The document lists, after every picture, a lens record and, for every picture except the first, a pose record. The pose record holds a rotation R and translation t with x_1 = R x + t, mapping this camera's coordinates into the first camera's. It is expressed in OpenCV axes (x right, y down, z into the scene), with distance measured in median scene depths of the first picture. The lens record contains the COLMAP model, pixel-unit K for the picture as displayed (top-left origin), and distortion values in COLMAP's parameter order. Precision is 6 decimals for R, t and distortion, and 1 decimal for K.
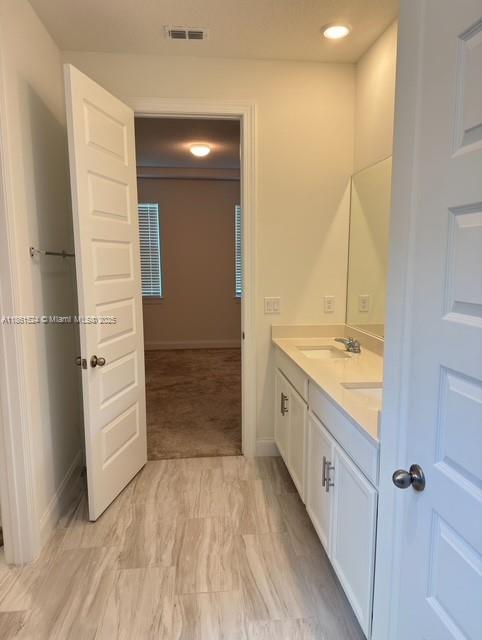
lens RADIAL K [[451.1, 0, 243.9], [0, 451.1, 323.7], [0, 0, 1]] dist [0.109527, -0.185369]
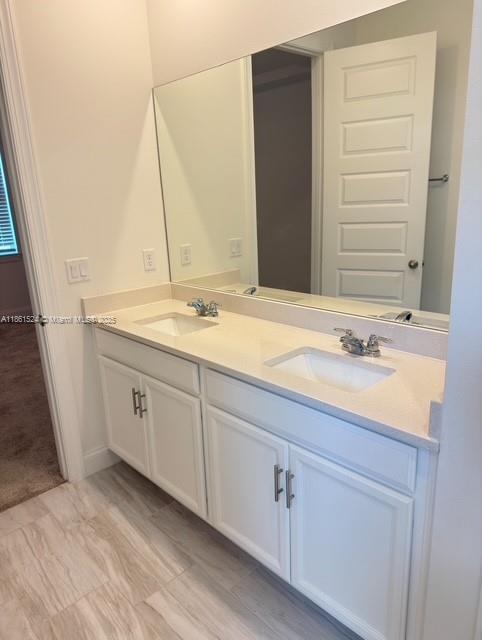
lens RADIAL K [[455.8, 0, 241.0], [0, 455.8, 320.0], [0, 0, 1]] dist [0.050045, -0.047275]
pose [[0.794712, -0.189841, 0.576535, -0.185288], [0.124360, 0.980607, 0.151473, -0.047280], [-0.594110, -0.048679, 0.802909, 0.306221]]
